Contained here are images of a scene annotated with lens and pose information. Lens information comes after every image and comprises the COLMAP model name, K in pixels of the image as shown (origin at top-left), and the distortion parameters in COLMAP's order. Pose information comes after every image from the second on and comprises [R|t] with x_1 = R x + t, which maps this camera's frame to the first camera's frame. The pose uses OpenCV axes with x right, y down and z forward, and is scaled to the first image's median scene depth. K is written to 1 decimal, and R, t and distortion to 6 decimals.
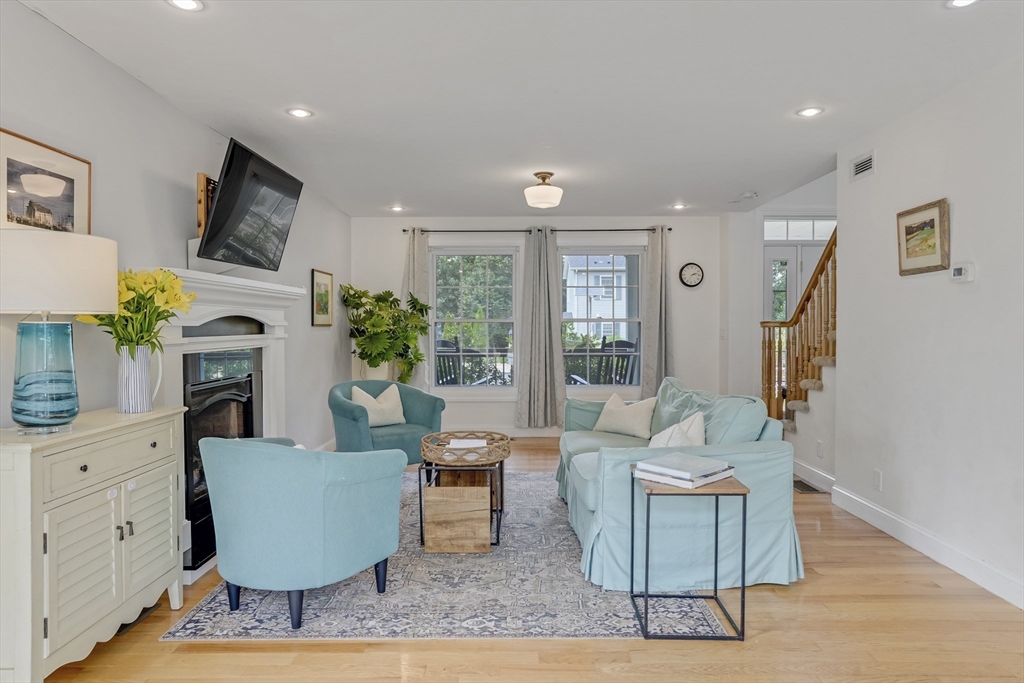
lens RADIAL K [[645.4, 0, 512.0], [0, 645.4, 341.5], [0, 0, 1]] dist [-0.008605, 0.001785]
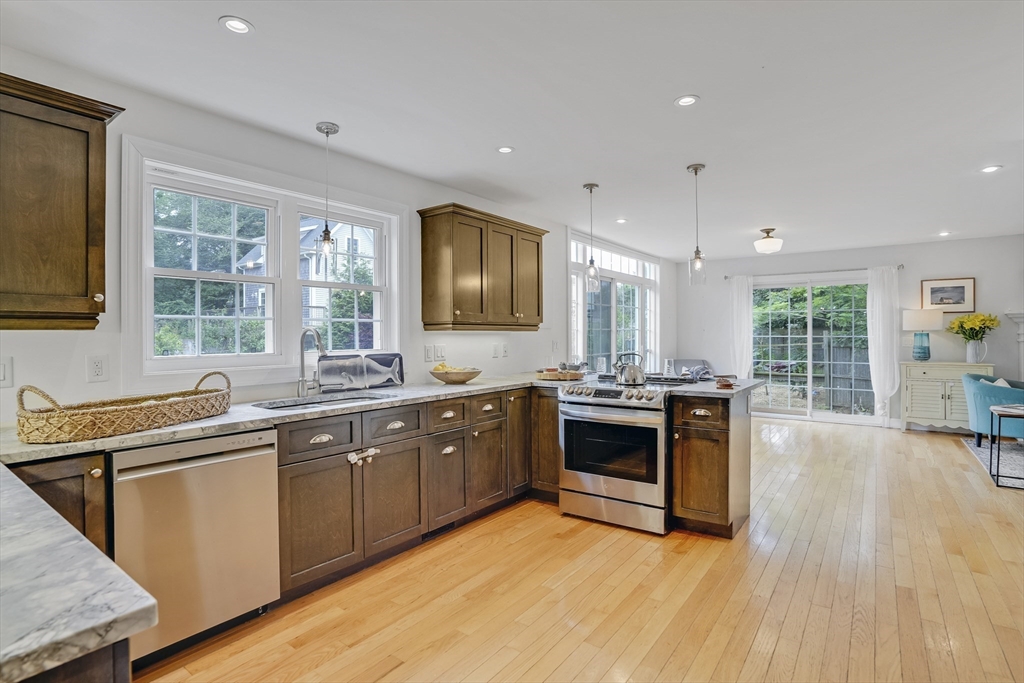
lens RADIAL K [[513.8, 0, 512.0], [0, 513.8, 341.5], [0, 0, 1]] dist [-0.001516, 0.000018]
pose [[-0.599670, 0.013743, -0.800129, 2.164212], [-0.015744, 0.999456, 0.028966, -0.019277], [0.800093, 0.029968, -0.599128, 0.621197]]
